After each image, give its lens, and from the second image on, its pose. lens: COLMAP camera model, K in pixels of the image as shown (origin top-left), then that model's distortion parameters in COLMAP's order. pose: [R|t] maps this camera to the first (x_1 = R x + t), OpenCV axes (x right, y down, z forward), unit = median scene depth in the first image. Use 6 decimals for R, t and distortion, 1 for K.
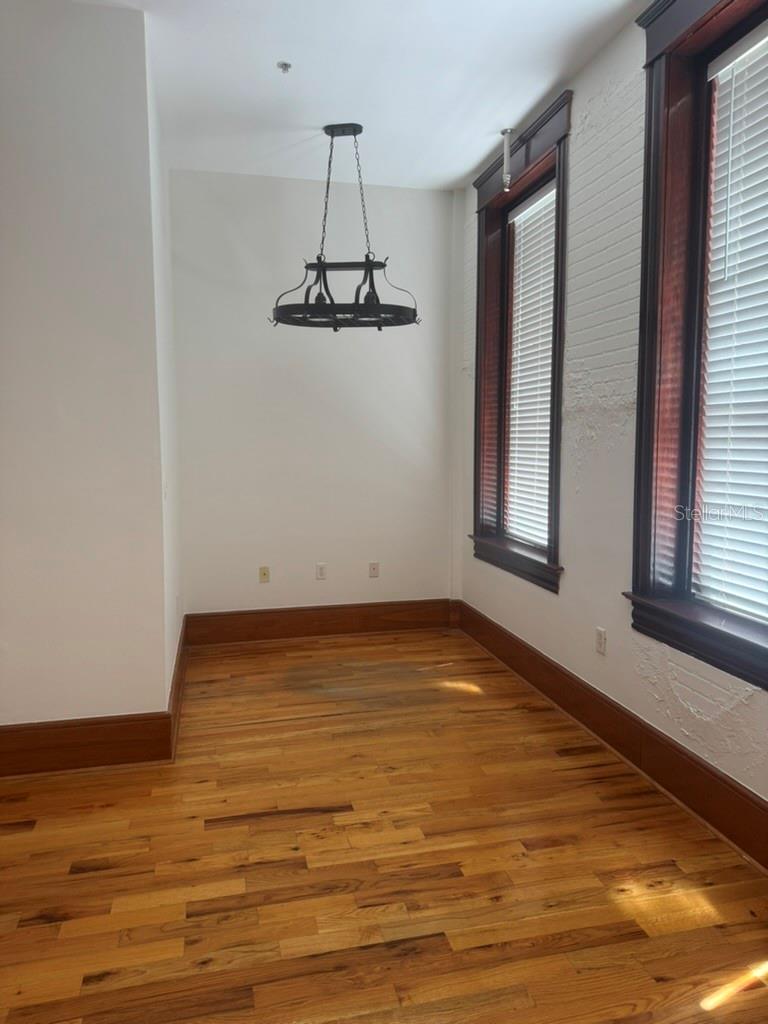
lens RADIAL K [[713.7, 0, 384.0], [0, 713.7, 512.0], [0, 0, 1]] dist [0.041077, -0.070847]
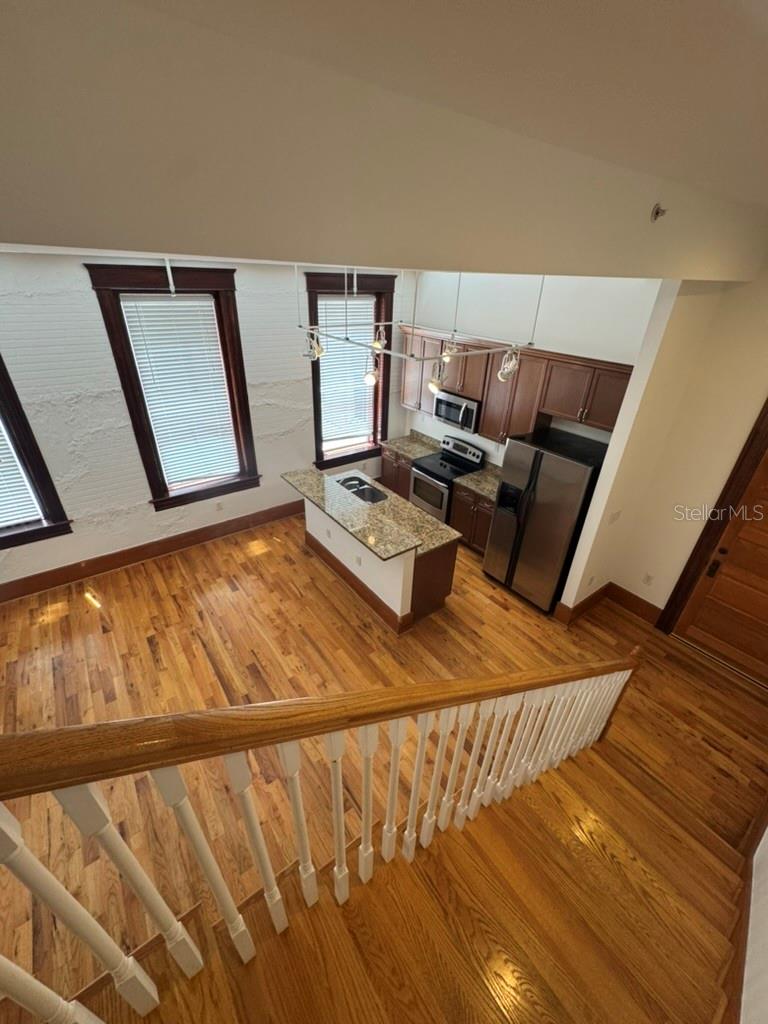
lens RADIAL K [[410.5, 0, 384.7], [0, 410.5, 510.9], [0, 0, 1]] dist [-0.003409, 0.000094]
pose [[-0.390661, -0.465112, 0.794390, -0.934323], [0.068399, 0.845914, 0.528916, -0.464422], [-0.917990, 0.260962, -0.298652, 0.022731]]
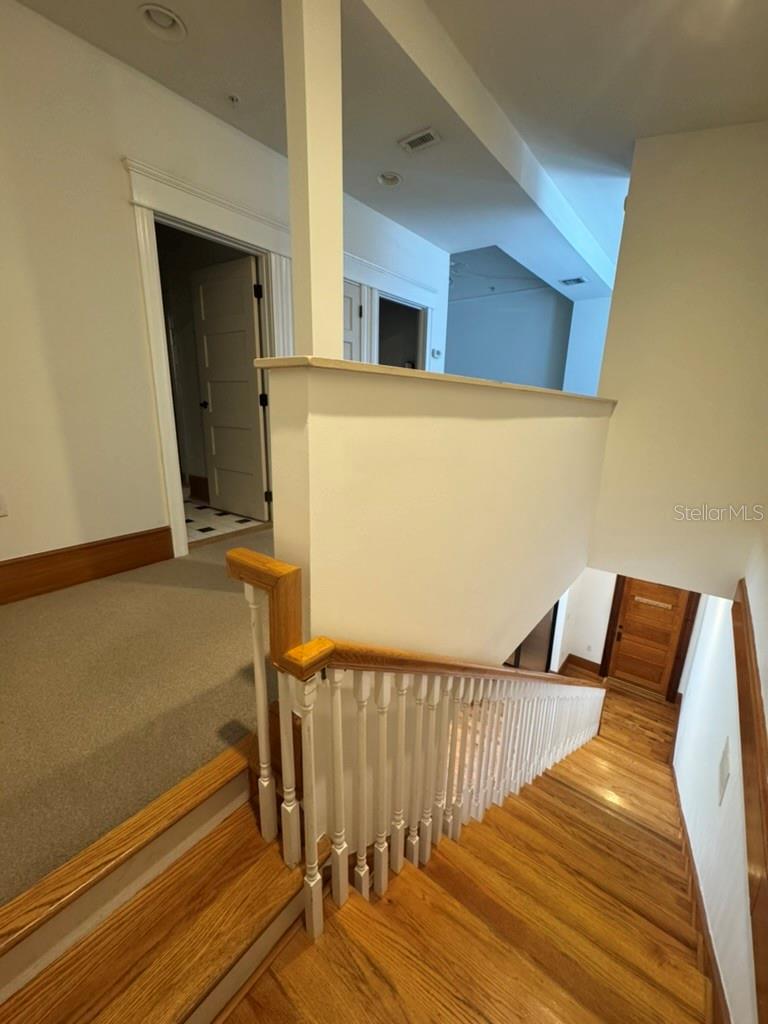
lens RADIAL K [[410.5, 0, 384.7], [0, 410.5, 510.9], [0, 0, 1]] dist [-0.003409, 0.000094]
pose [[-0.619441, -0.210376, 0.756330, -1.192841], [0.064955, 0.946386, 0.316439, -1.046846], [-0.782352, 0.245142, -0.572566, 0.911196]]
